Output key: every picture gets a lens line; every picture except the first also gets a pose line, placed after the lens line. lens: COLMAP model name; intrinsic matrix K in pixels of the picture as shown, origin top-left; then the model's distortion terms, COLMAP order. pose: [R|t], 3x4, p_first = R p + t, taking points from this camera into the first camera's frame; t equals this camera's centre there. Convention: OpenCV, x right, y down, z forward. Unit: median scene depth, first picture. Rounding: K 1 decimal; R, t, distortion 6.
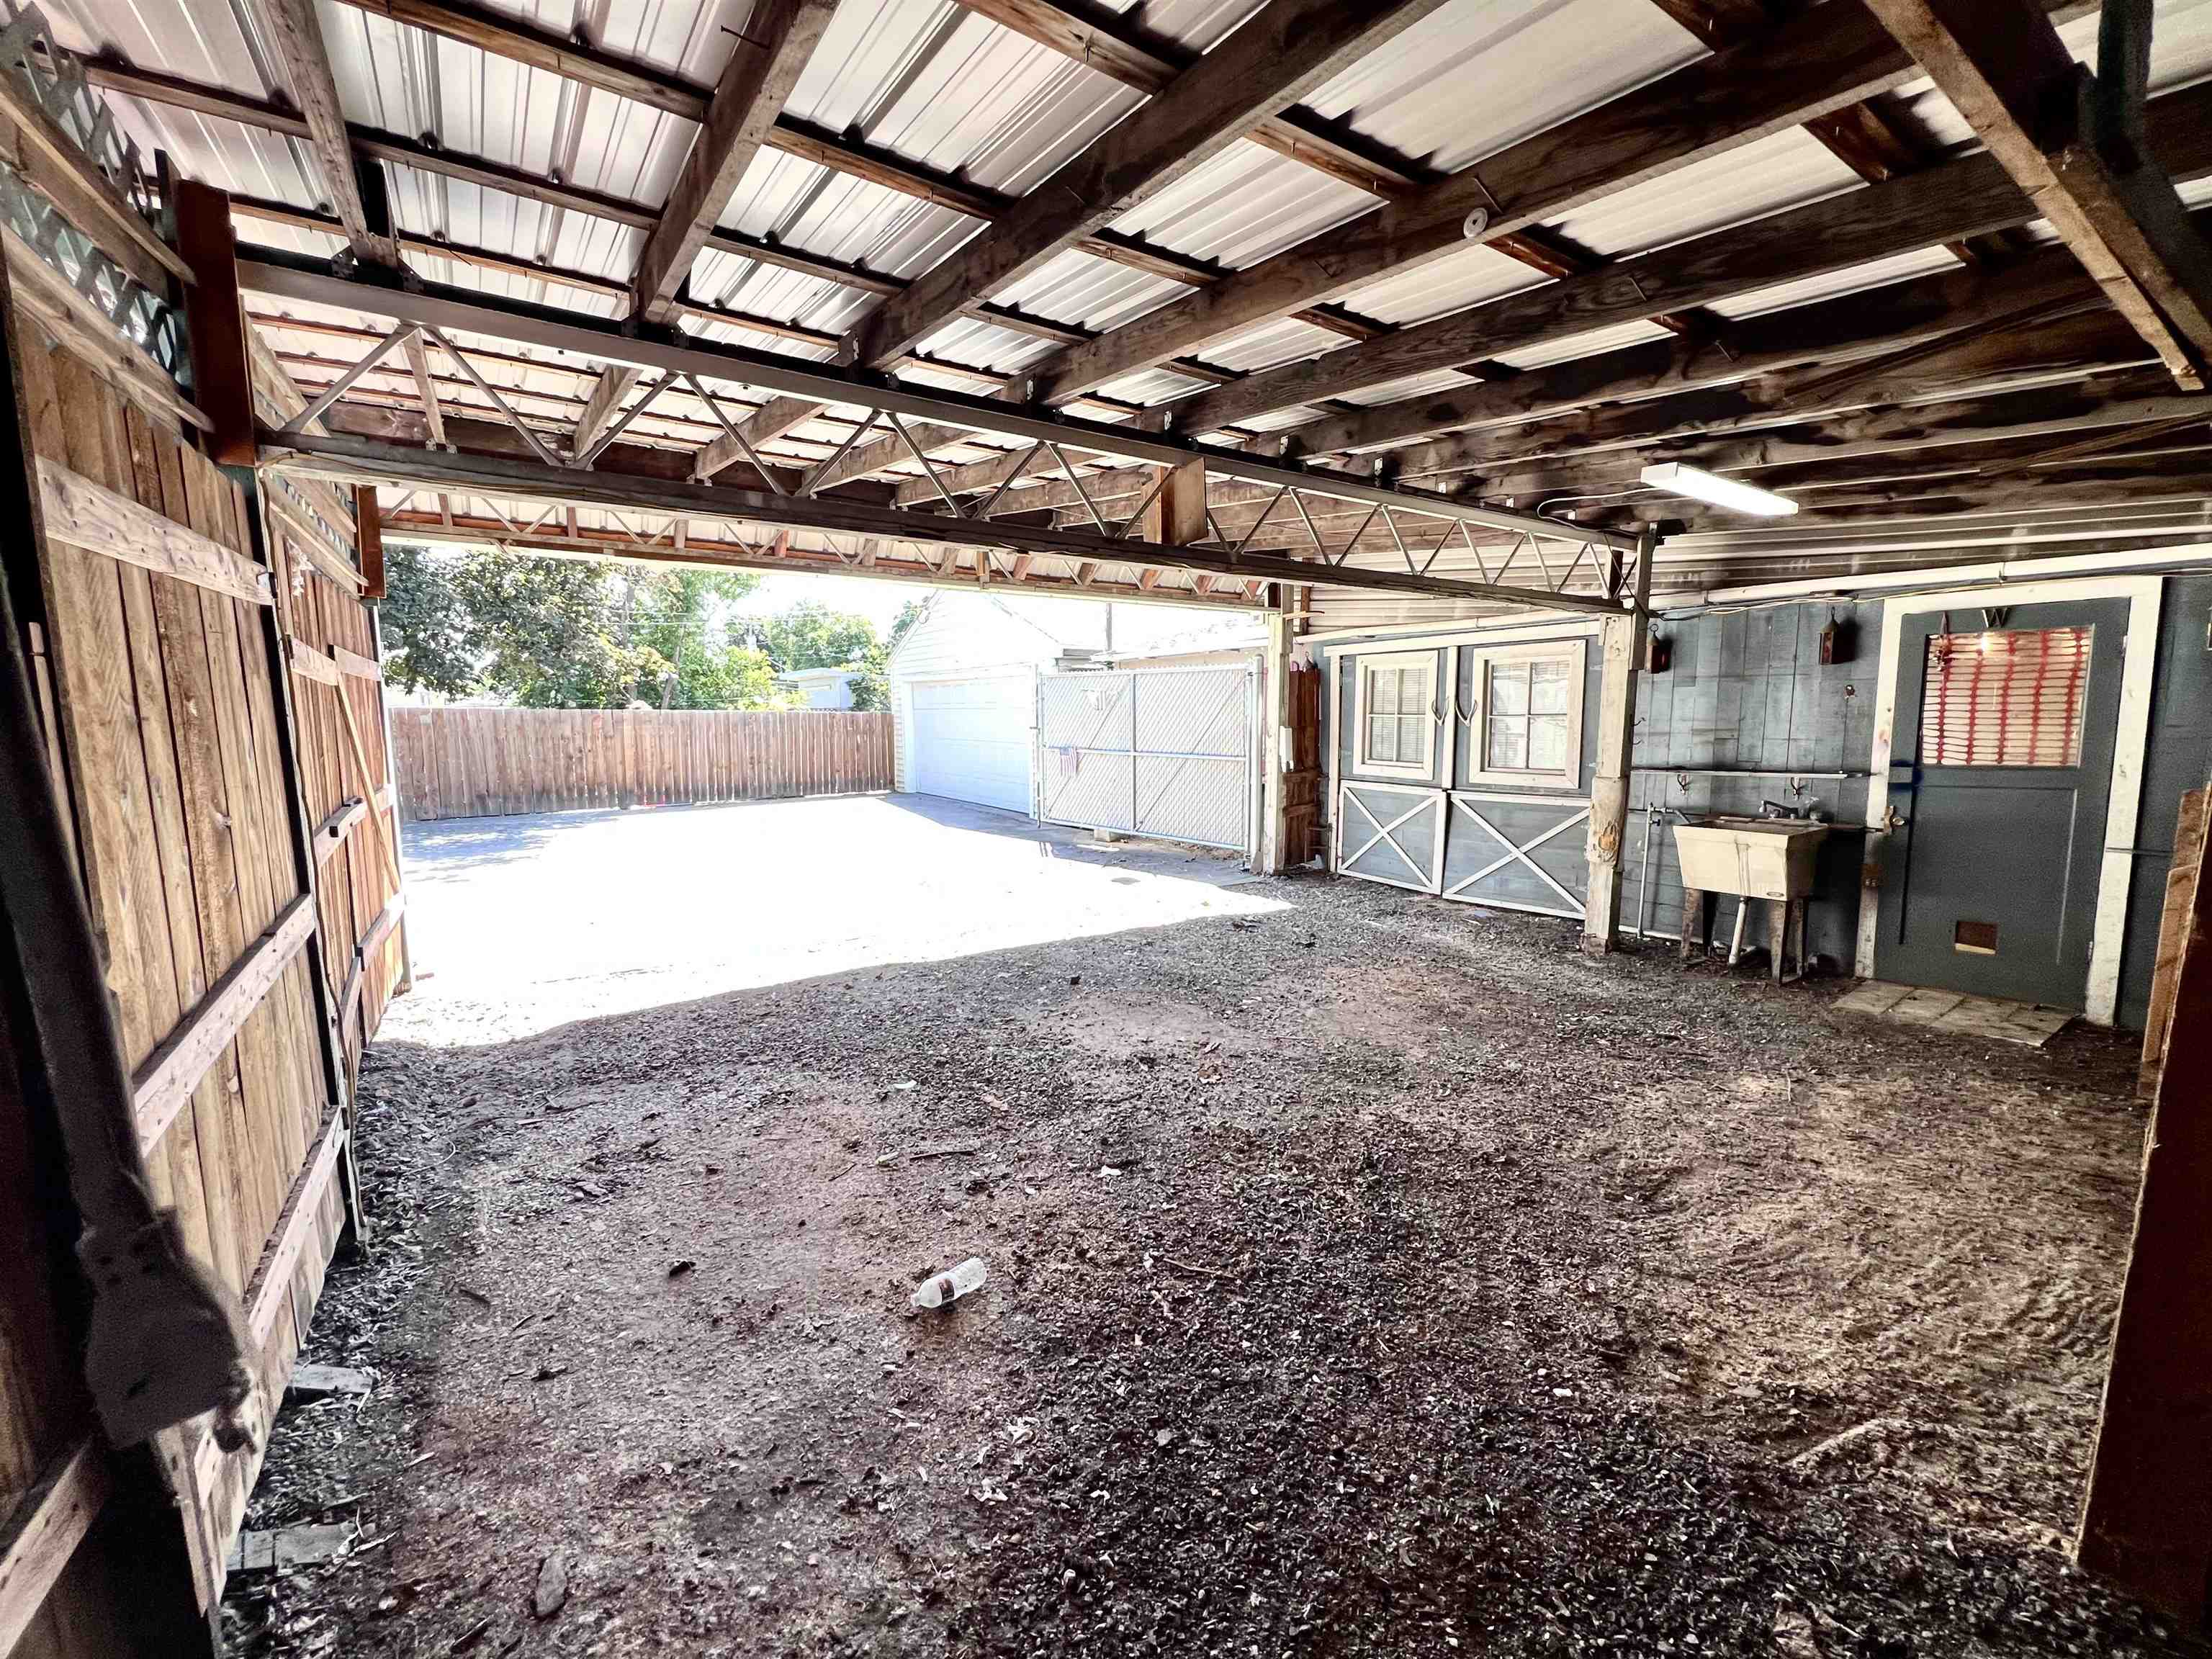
lens RADIAL K [[893.0, 0, 1106.0], [0, 893.0, 829.5], [0, 0, 1]] dist [0.008763, -0.000155]
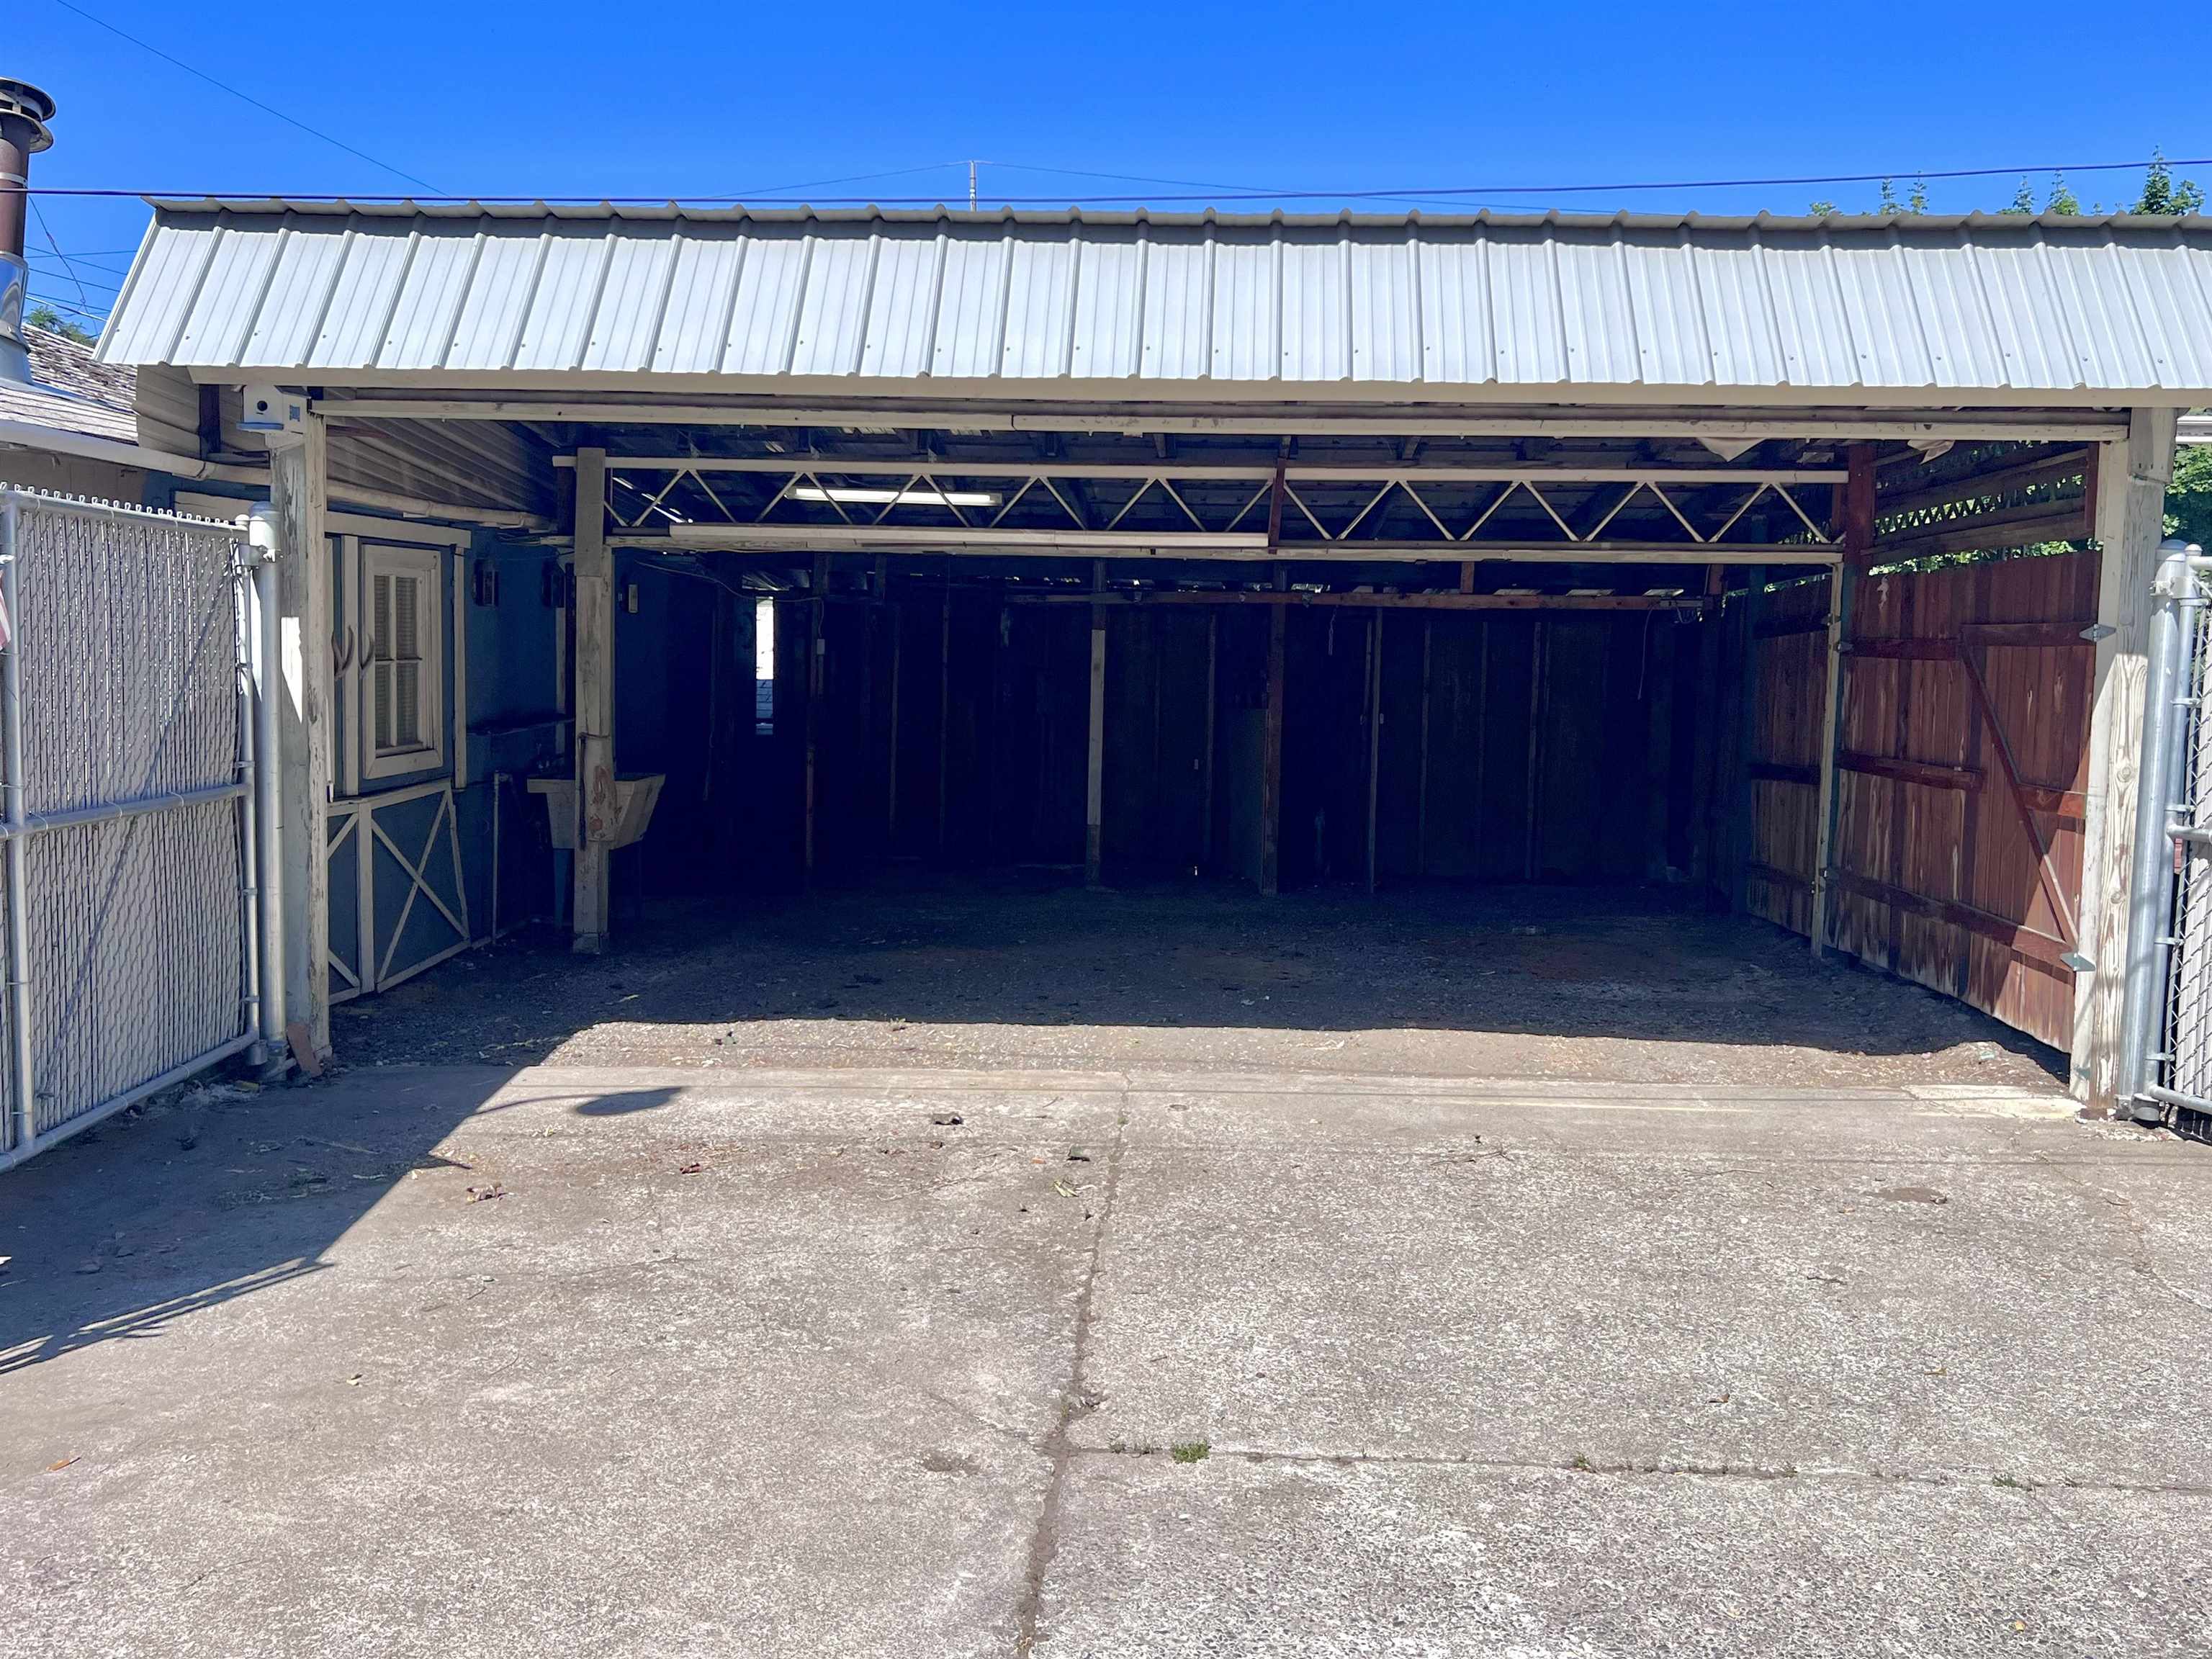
lens RADIAL K [[1950.0, 0, 1106.0], [0, 1950.0, 829.5], [0, 0, 1]] dist [0.058675, -0.081911]
pose [[-0.819567, -0.061528, 0.569670, -1.116641], [0.061366, 0.979074, 0.194032, -0.379298], [-0.569688, 0.193980, -0.798641, 2.808000]]
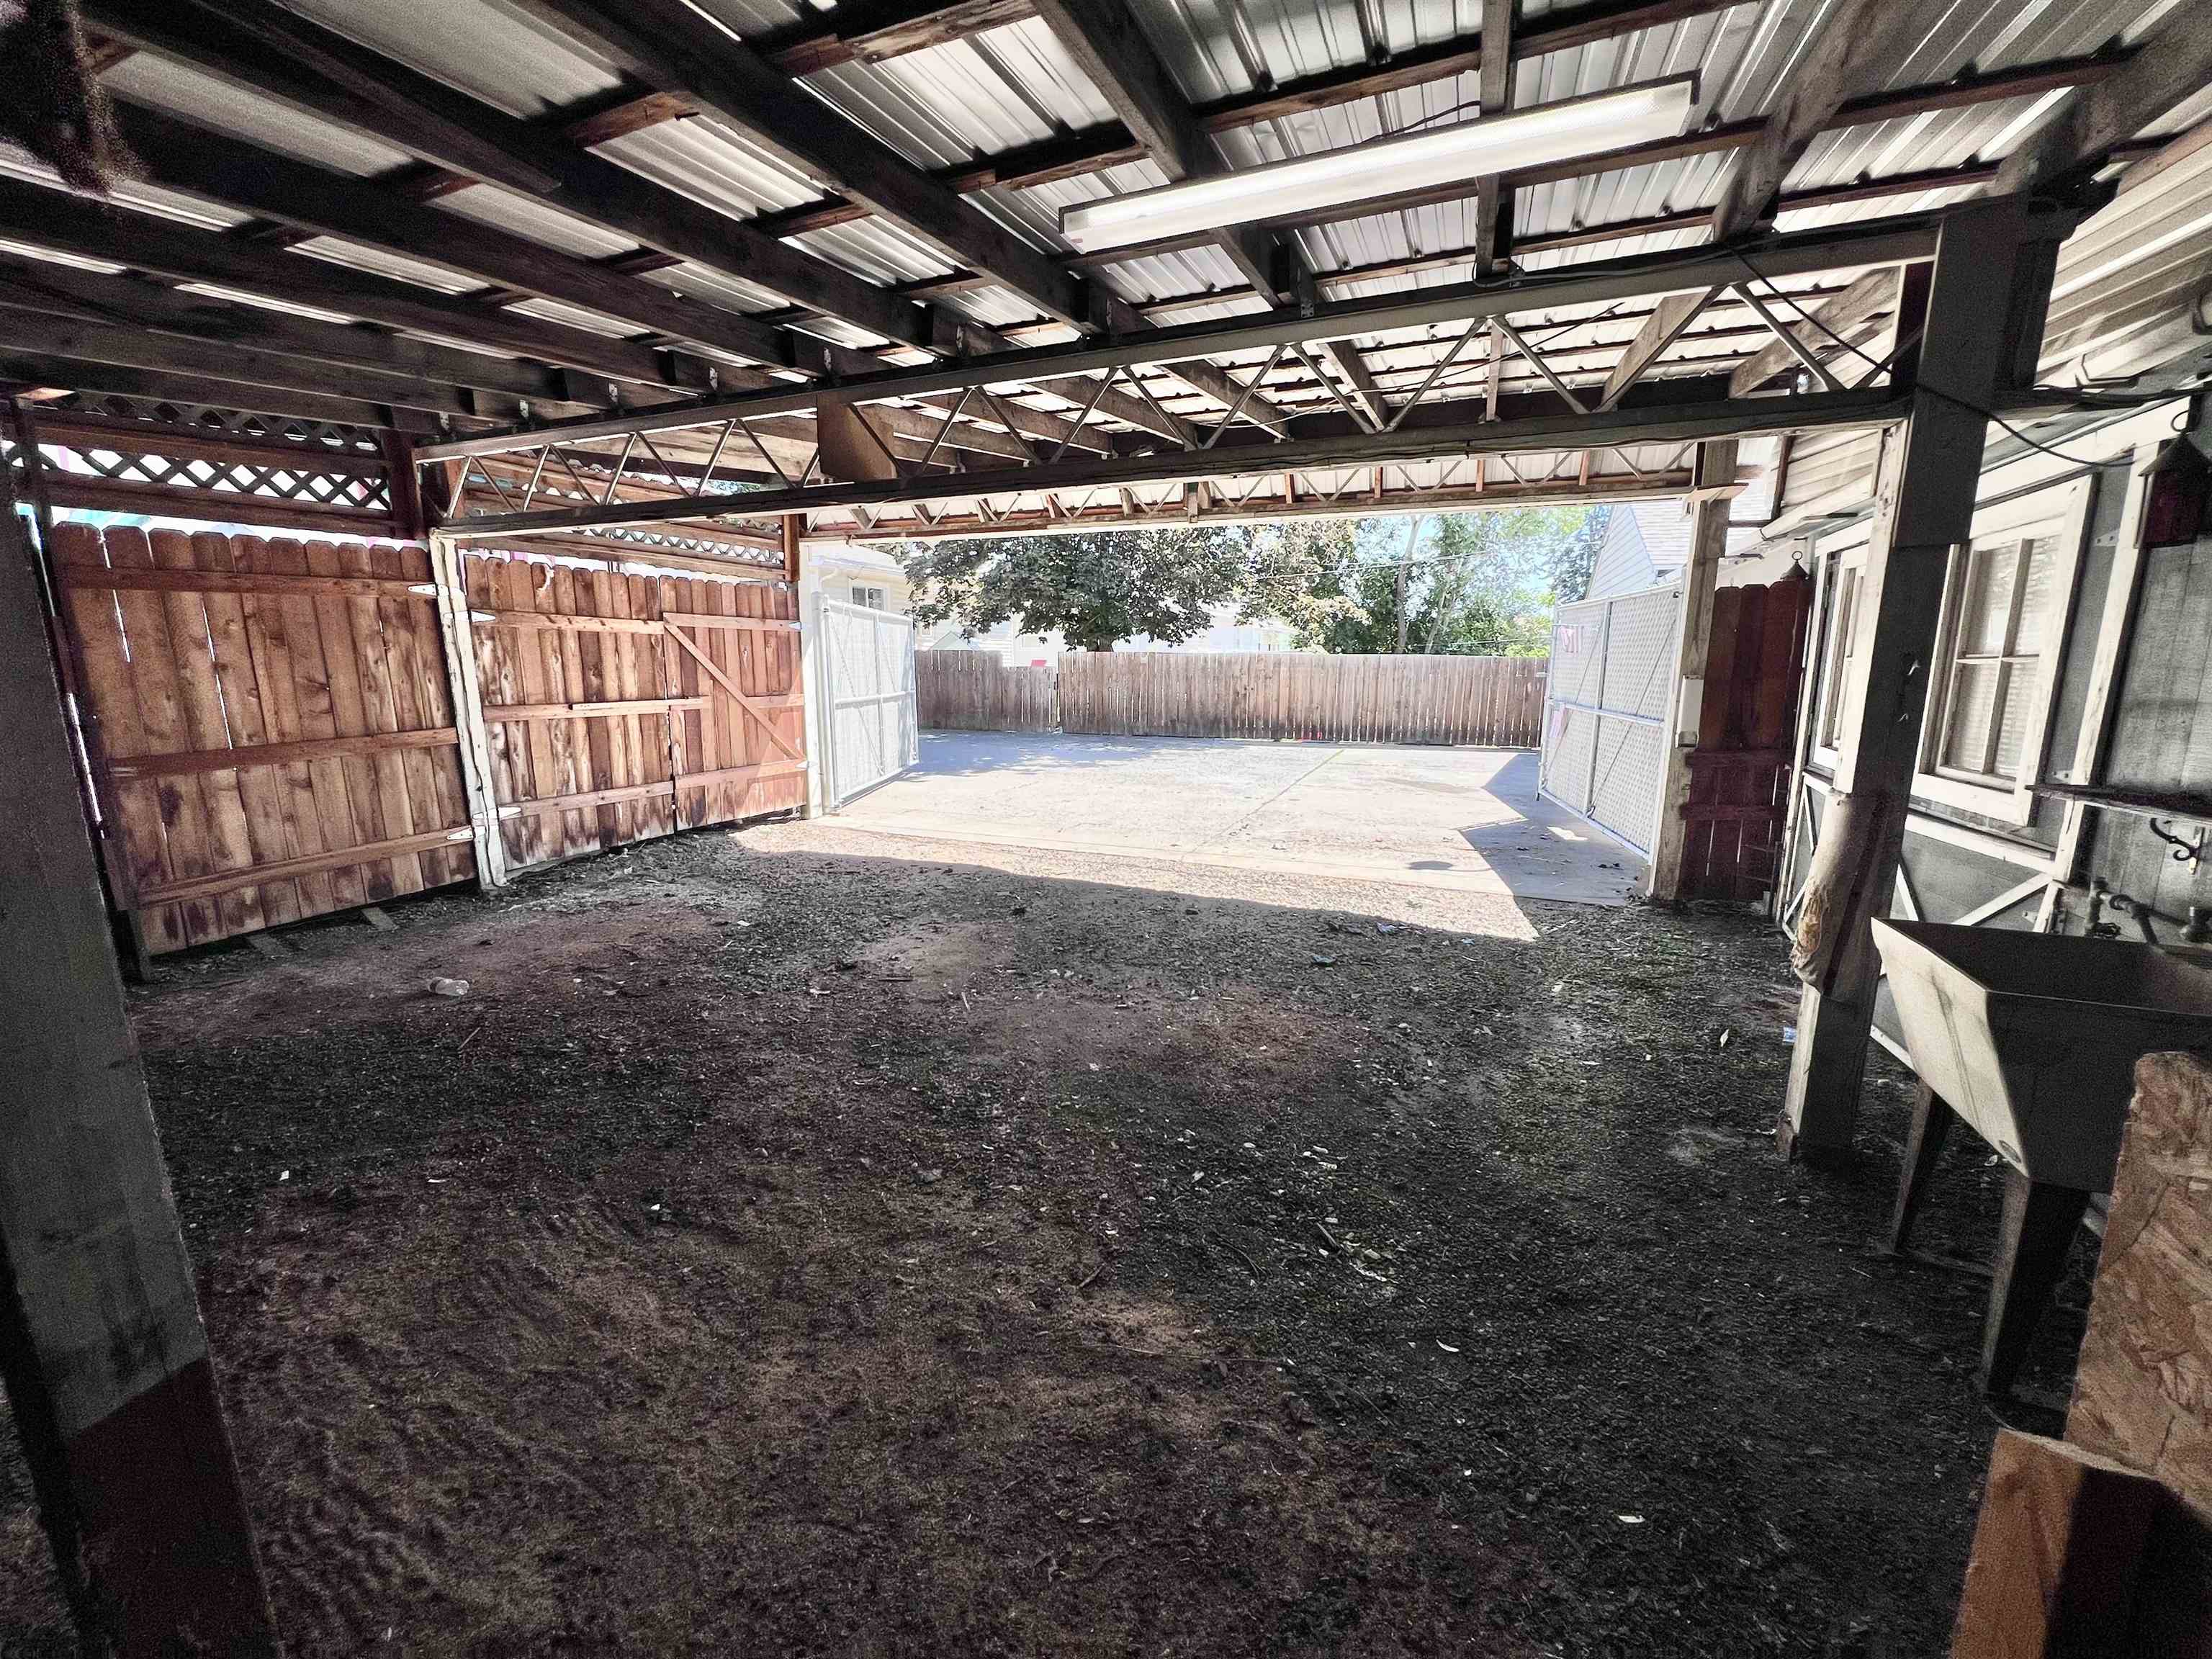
lens RADIAL K [[887.1, 0, 1106.0], [0, 887.1, 829.5], [0, 0, 1]] dist [0.002010, 0.000387]
pose [[0.541169, 0.161518, -0.825257, 0.933189], [-0.113928, 0.986415, 0.118350, -0.064253], [0.833161, 0.029973, 0.552218, 0.558434]]
